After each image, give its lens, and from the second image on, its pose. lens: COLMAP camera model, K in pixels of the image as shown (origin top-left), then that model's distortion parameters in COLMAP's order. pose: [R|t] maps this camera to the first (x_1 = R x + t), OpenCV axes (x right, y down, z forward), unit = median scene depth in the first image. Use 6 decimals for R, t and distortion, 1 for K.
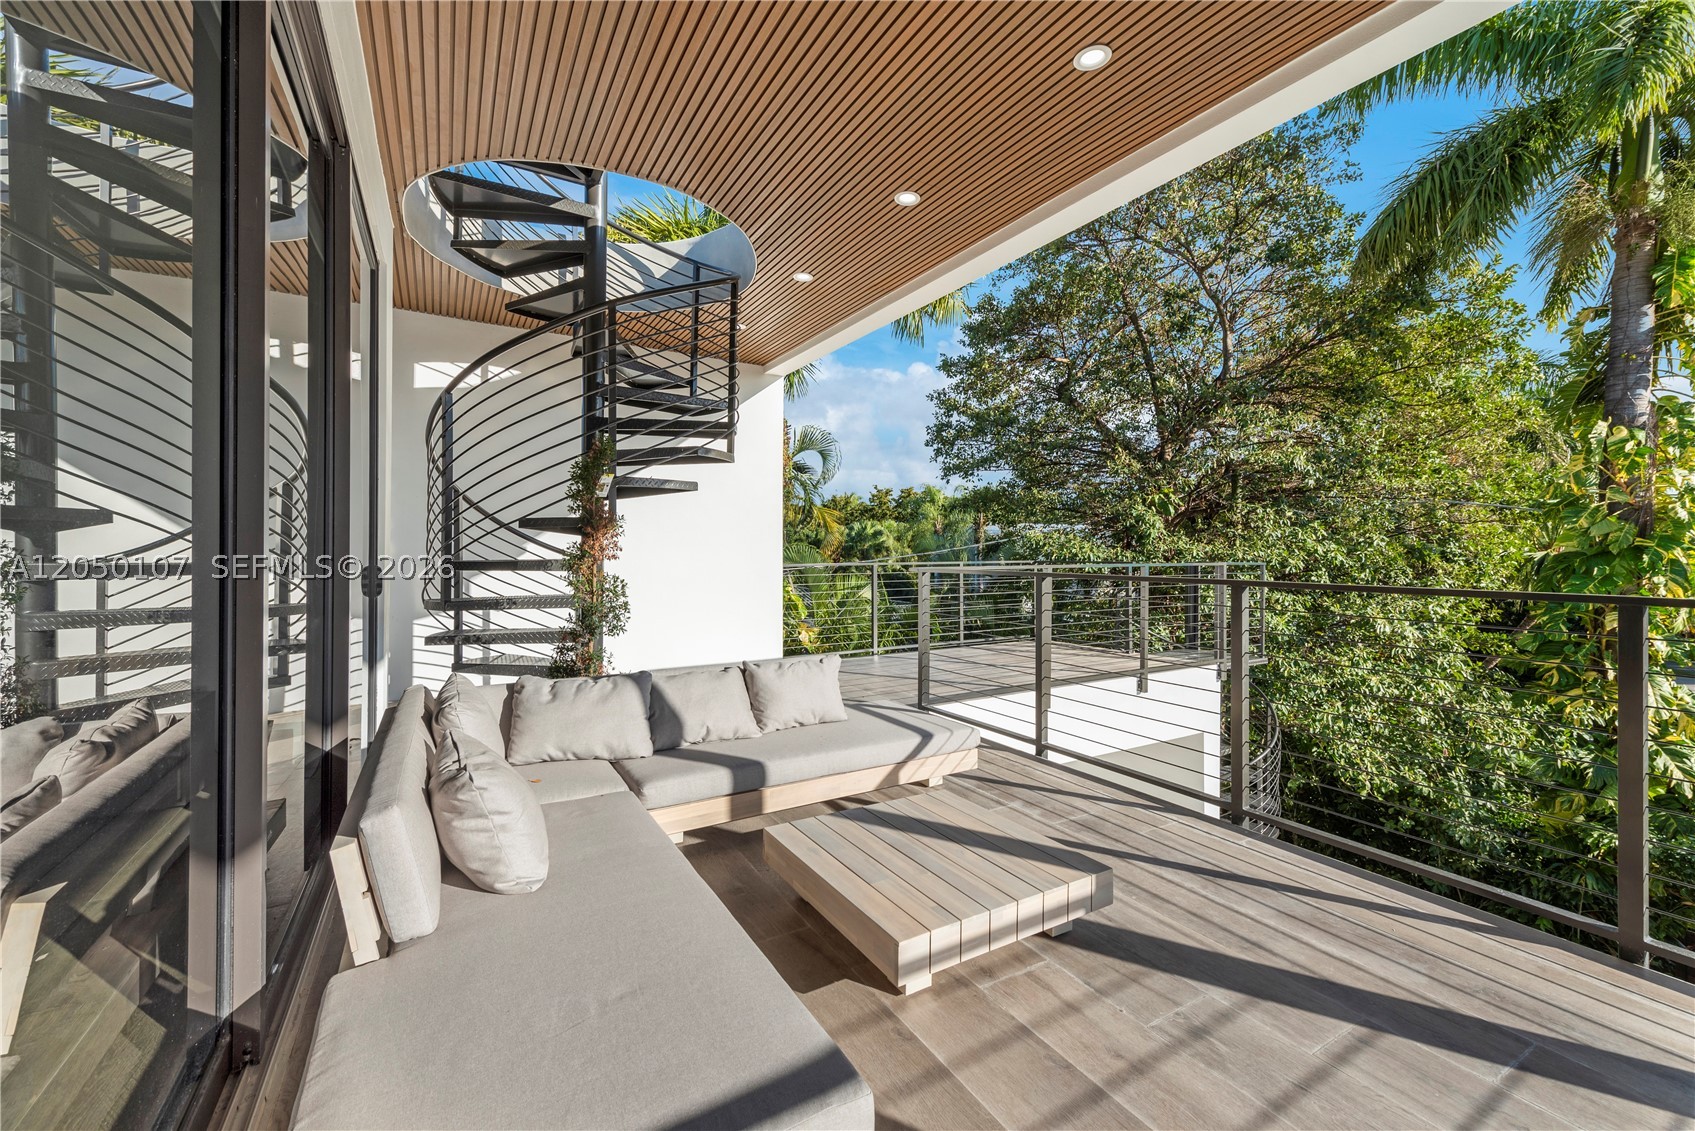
lens RADIAL K [[685.9, 0, 845.0], [0, 685.9, 552.2], [0, 0, 1]] dist [0.003190, -0.000341]
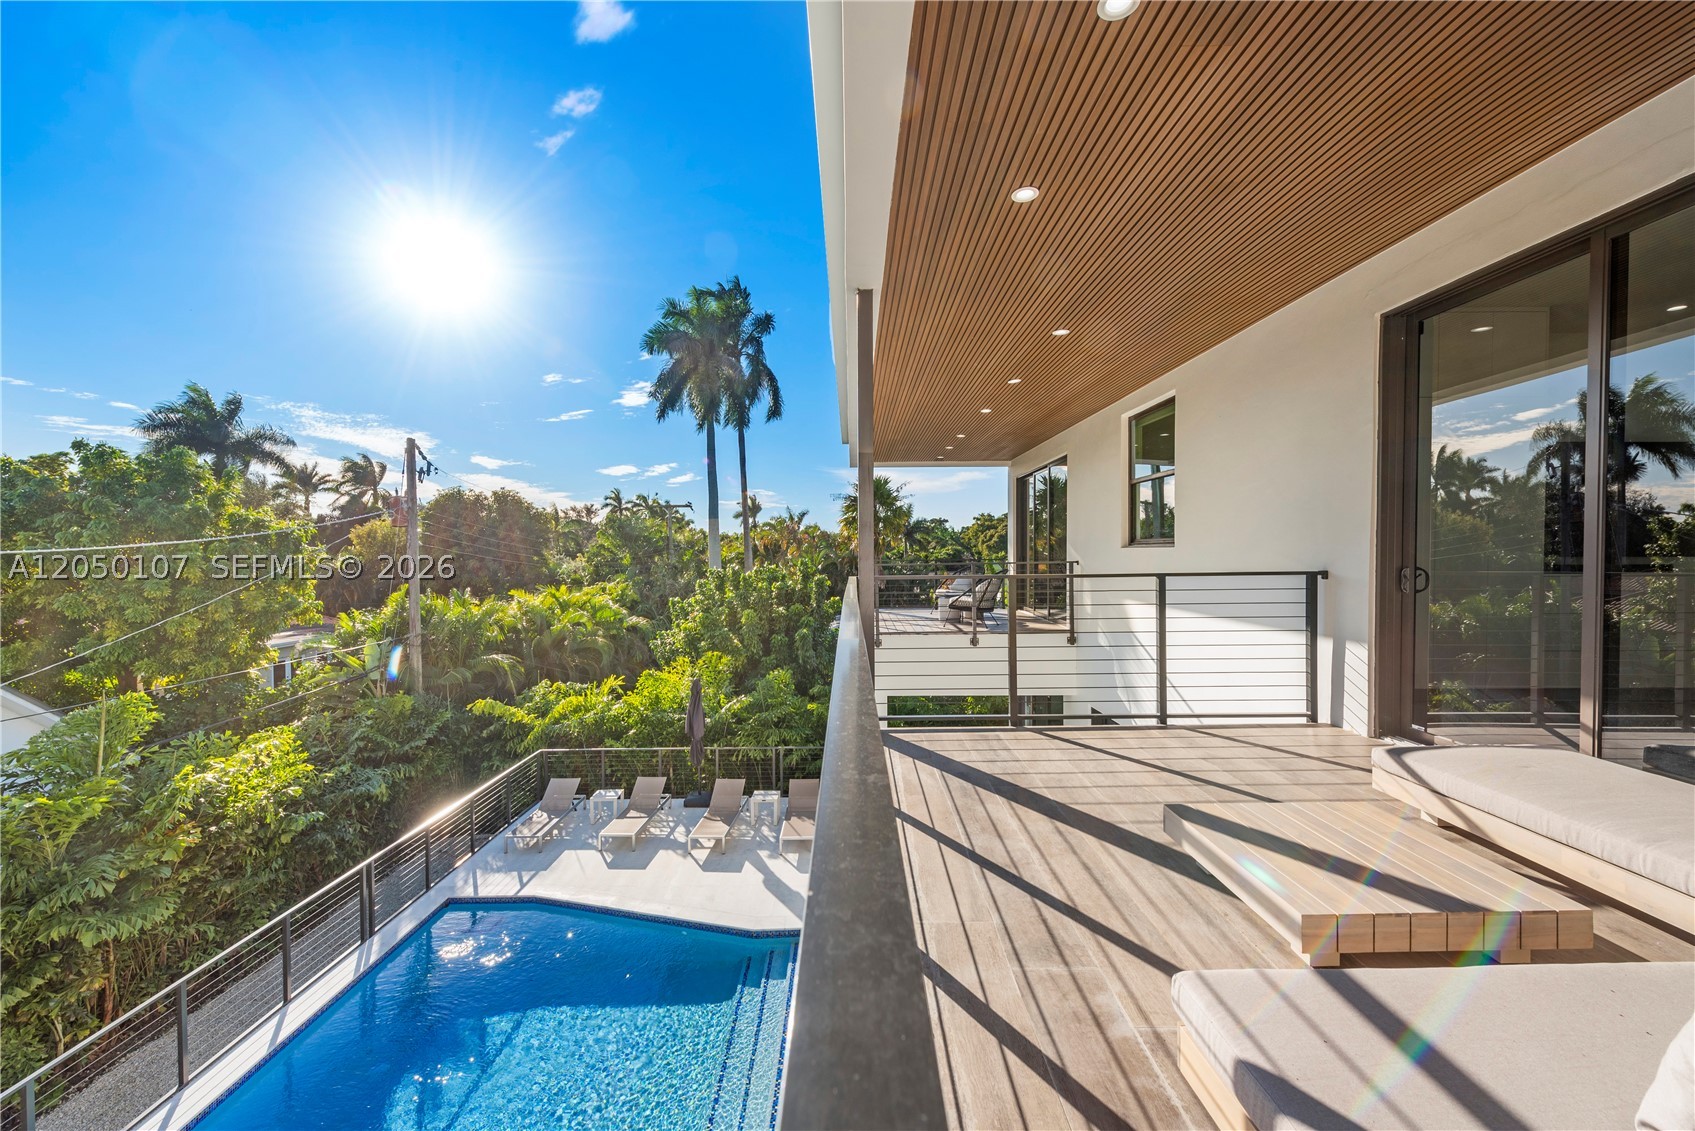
lens RADIAL K [[685.9, 0, 844.5], [0, 685.9, 558.0], [0, 0, 1]] dist [0.003190, -0.000341]
pose [[-0.850786, -0.005447, 0.525484, 0.209949], [0.006915, 0.999744, 0.021560, -0.030764], [-0.525467, 0.021977, -0.850530, 2.141154]]
